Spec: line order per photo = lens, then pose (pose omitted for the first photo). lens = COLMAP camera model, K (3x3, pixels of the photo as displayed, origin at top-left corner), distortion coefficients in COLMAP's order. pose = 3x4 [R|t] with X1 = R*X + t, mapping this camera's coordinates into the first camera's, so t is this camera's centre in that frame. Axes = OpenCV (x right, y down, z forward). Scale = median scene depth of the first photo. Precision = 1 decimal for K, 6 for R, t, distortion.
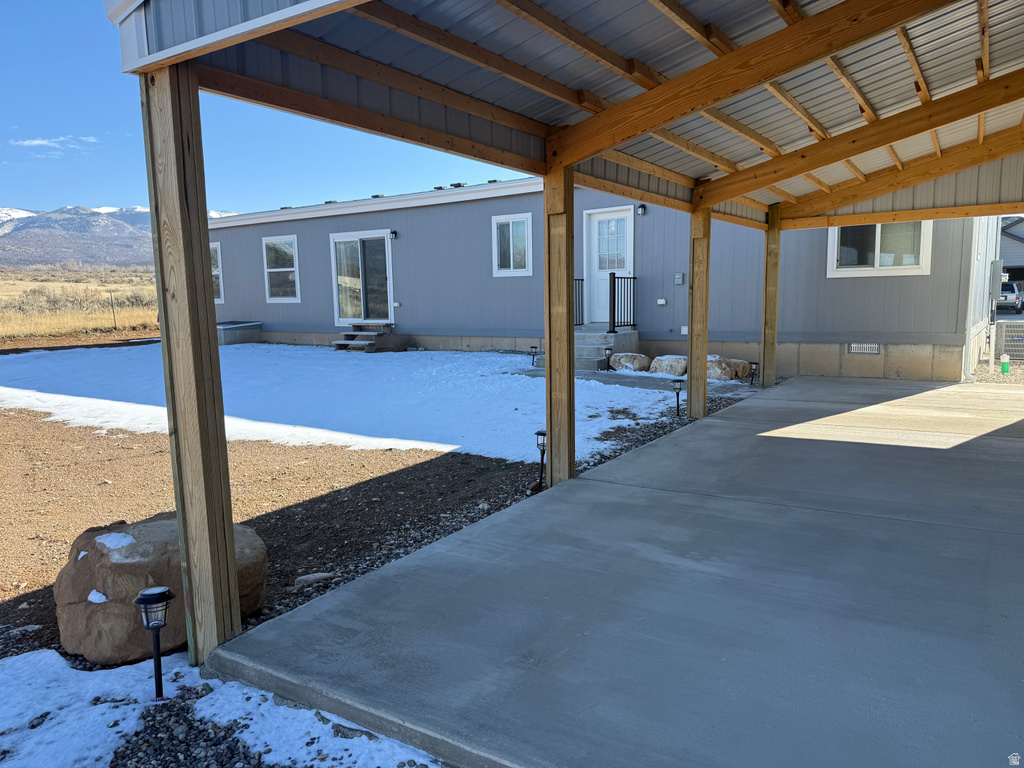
lens RADIAL K [[717.7, 0, 513.4], [0, 717.7, 386.1], [0, 0, 1]] dist [0.065727, -0.091186]
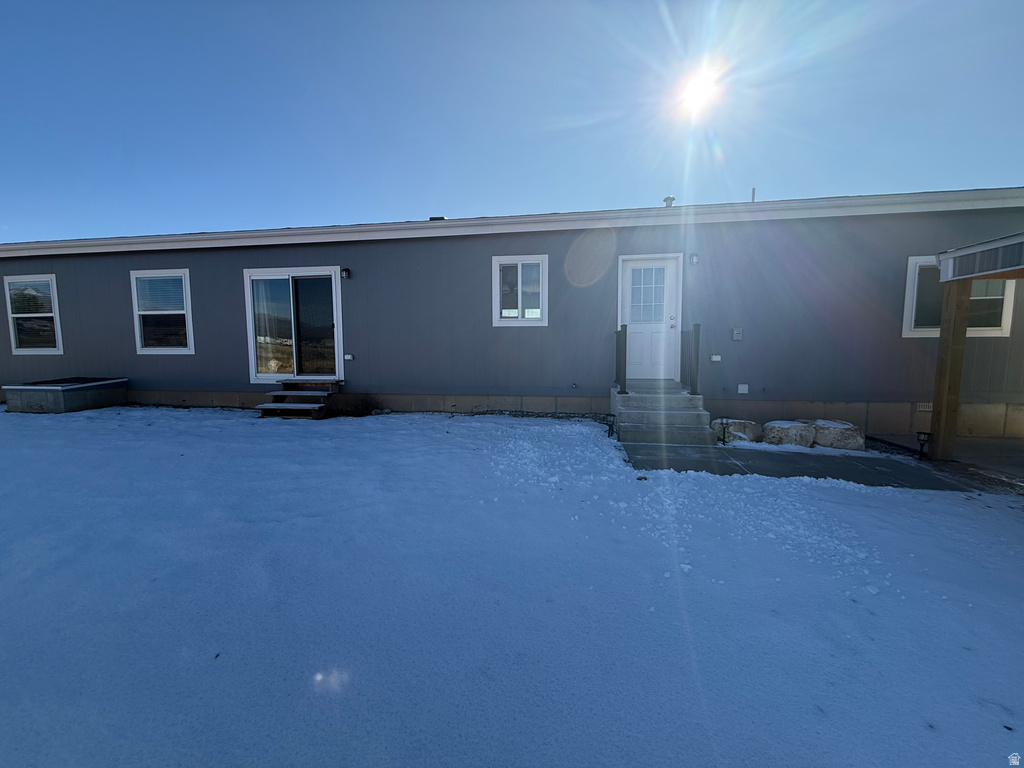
lens RADIAL K [[410.6, 0, 512.6], [0, 410.6, 386.8], [0, 0, 1]] dist [-0.001559, 0.001018]
pose [[0.894345, -0.028750, 0.446453, -0.286534], [0.042561, 0.998874, -0.020936, -0.086336], [-0.445348, 0.037725, 0.894562, 0.690020]]
